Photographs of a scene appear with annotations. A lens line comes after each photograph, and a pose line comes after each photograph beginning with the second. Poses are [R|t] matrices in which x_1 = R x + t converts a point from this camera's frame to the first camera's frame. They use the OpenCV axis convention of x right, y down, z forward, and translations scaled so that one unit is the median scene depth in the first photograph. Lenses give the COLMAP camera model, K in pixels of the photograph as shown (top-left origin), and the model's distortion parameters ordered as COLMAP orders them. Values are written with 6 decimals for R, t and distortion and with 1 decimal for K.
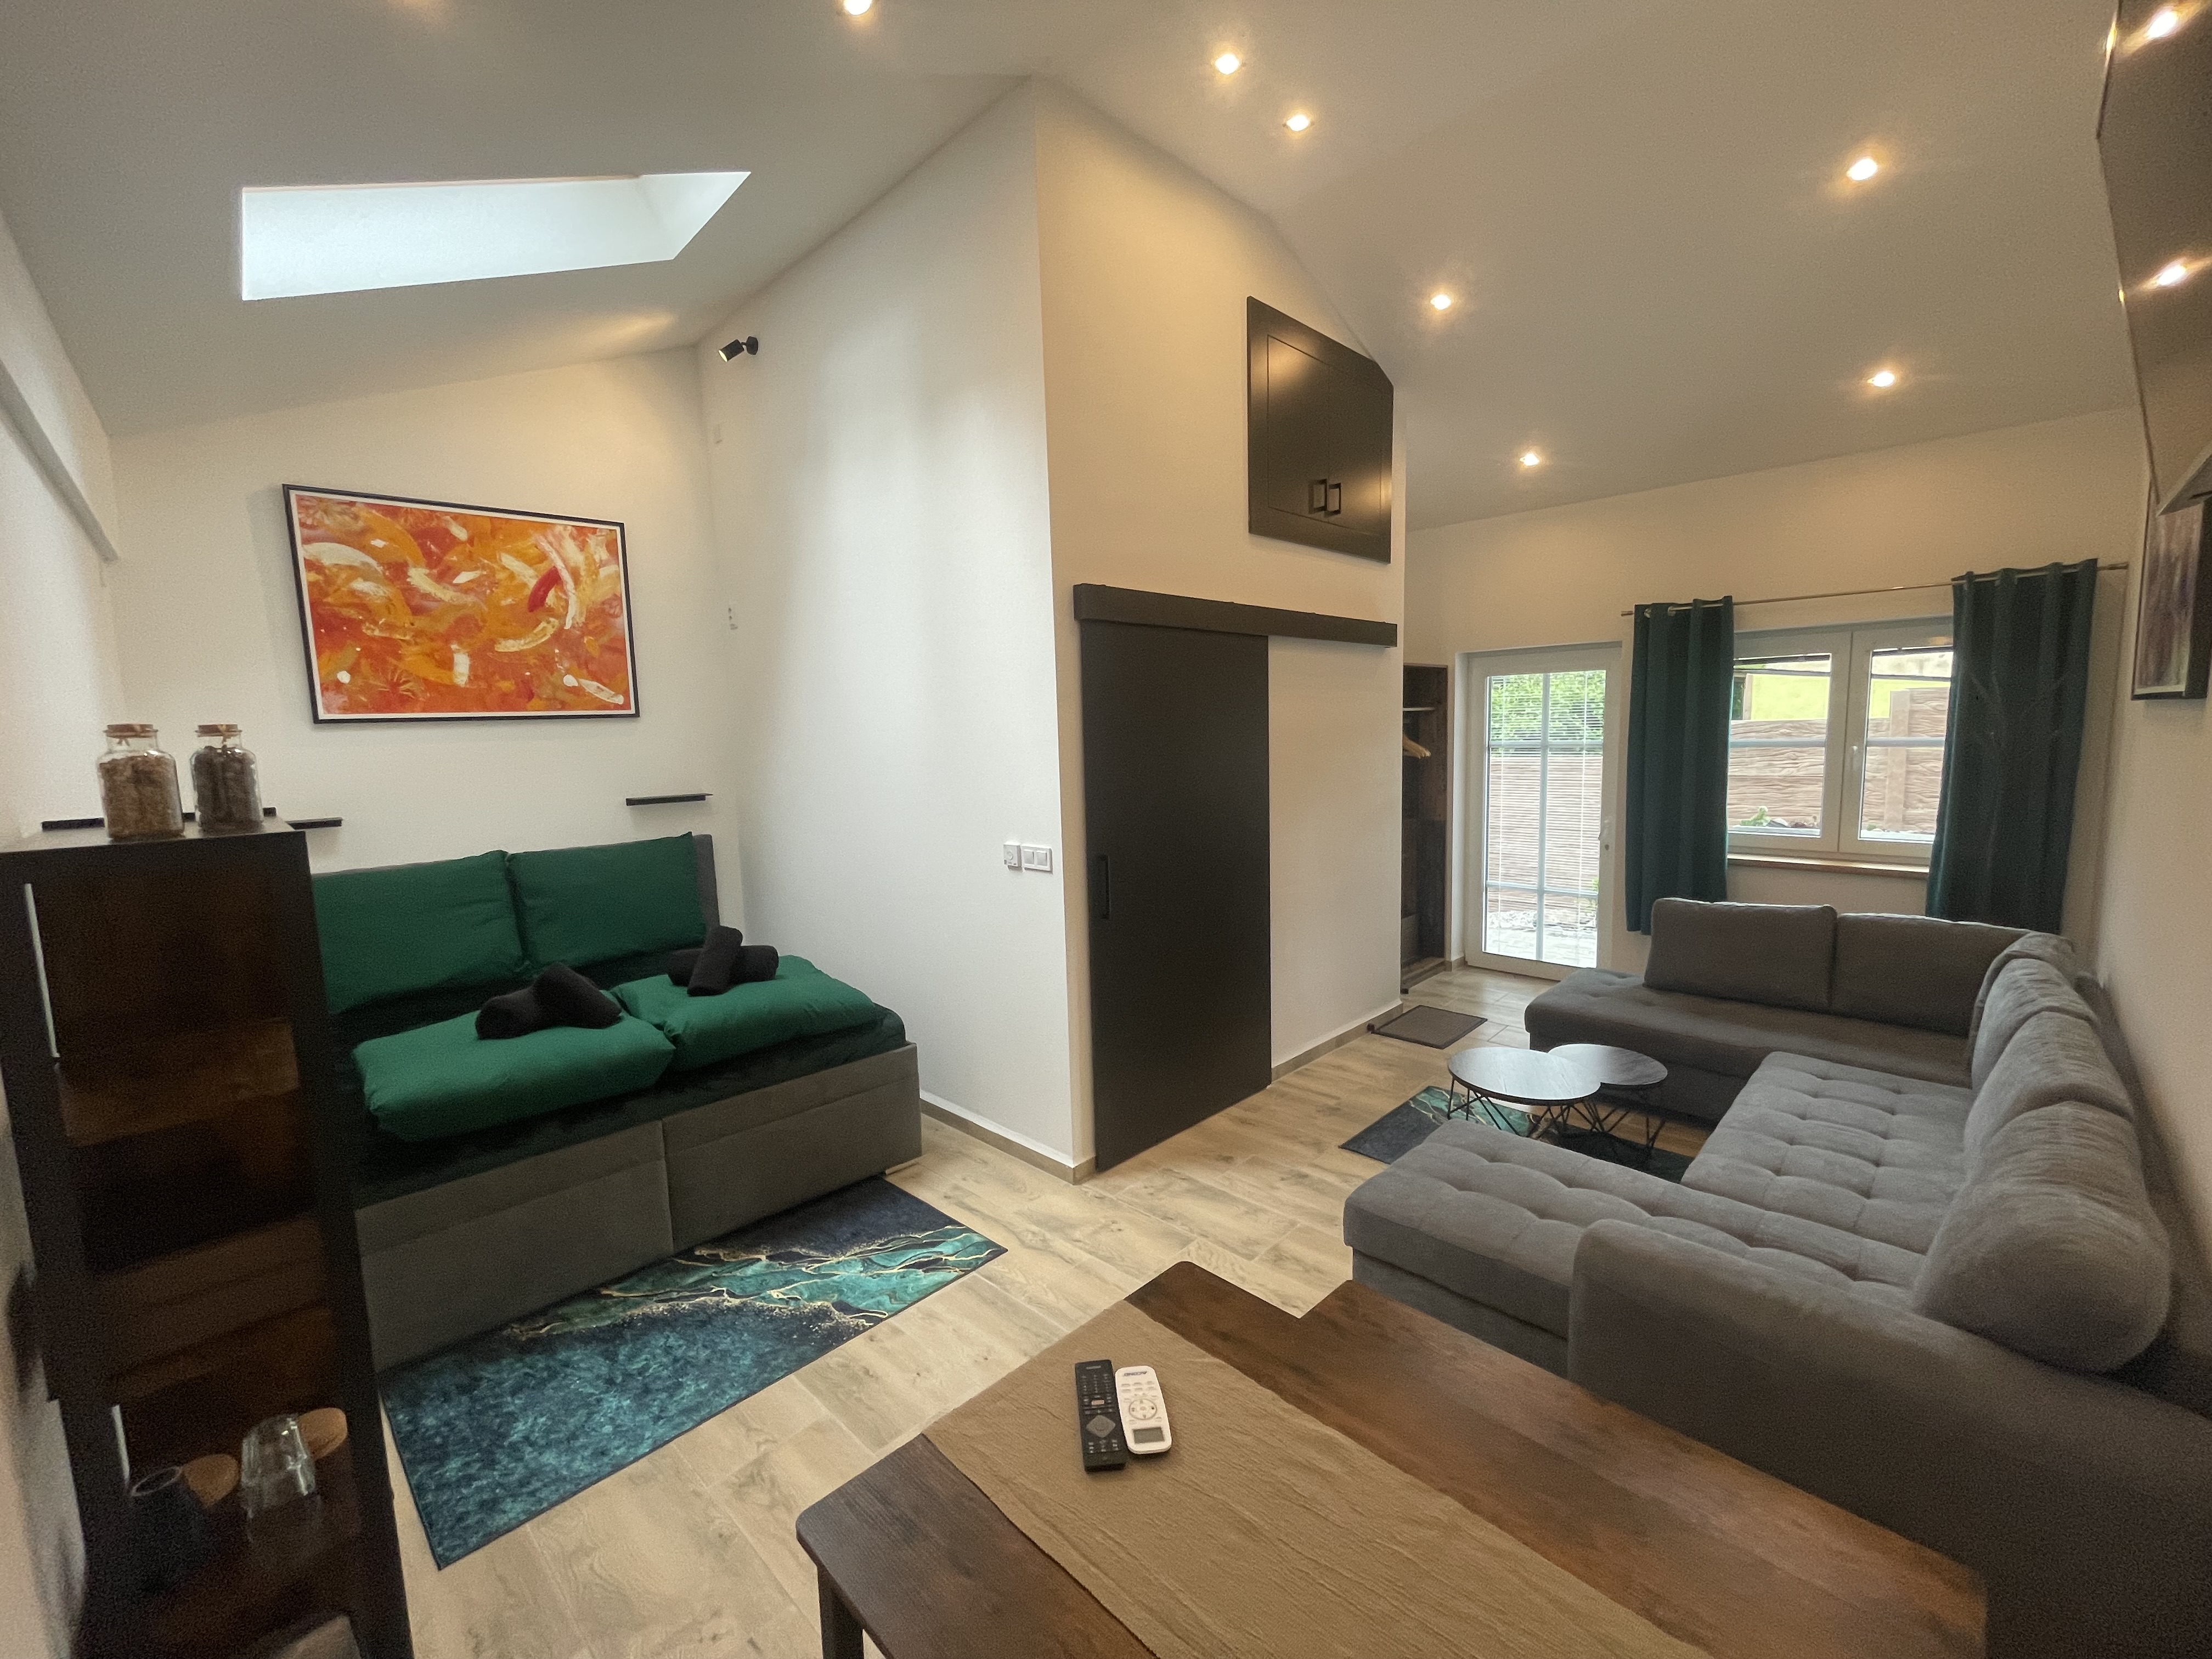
lens RADIAL K [[889.9, 0, 1097.1], [0, 889.9, 828.7], [0, 0, 1]] dist [0.000783, -0.000576]
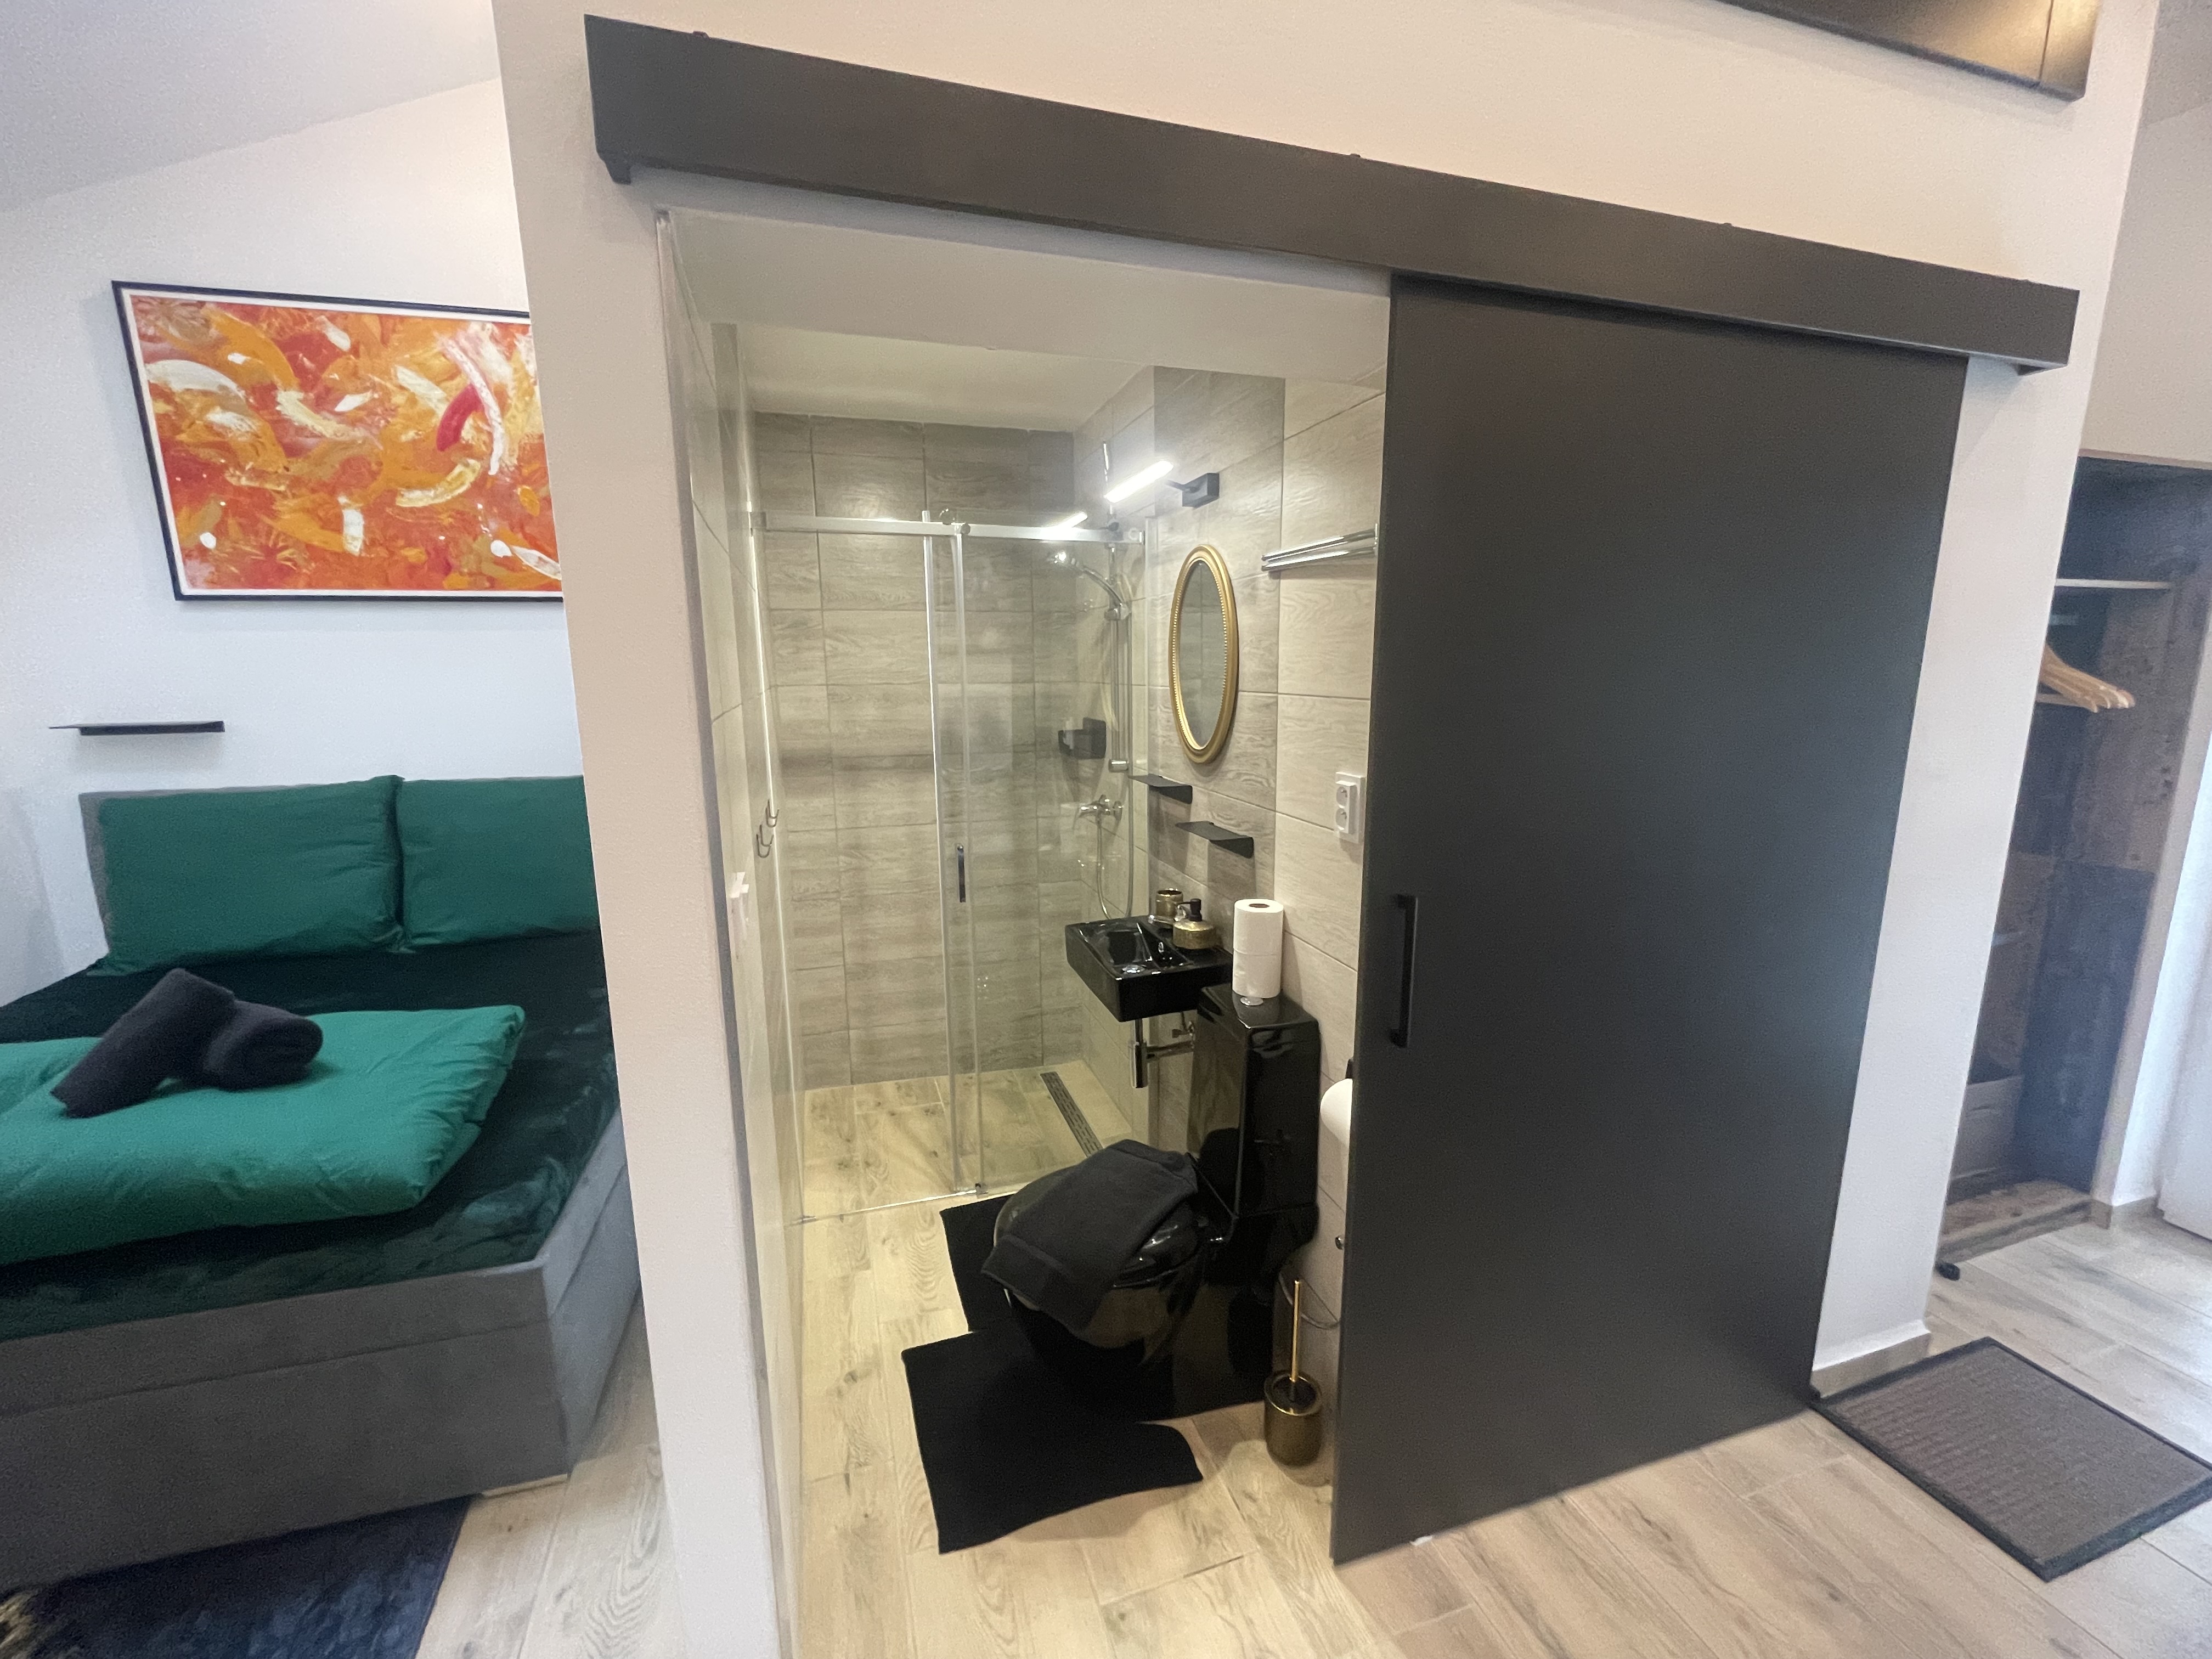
lens RADIAL K [[889.9, 0, 1108.2], [0, 889.9, 827.7], [0, 0, 1]] dist [0.000783, -0.000576]
pose [[0.887396, 0.105753, -0.448715, 0.216427], [-0.071063, 0.993079, 0.093511, -0.046553], [0.455498, -0.051094, 0.888769, 0.614970]]
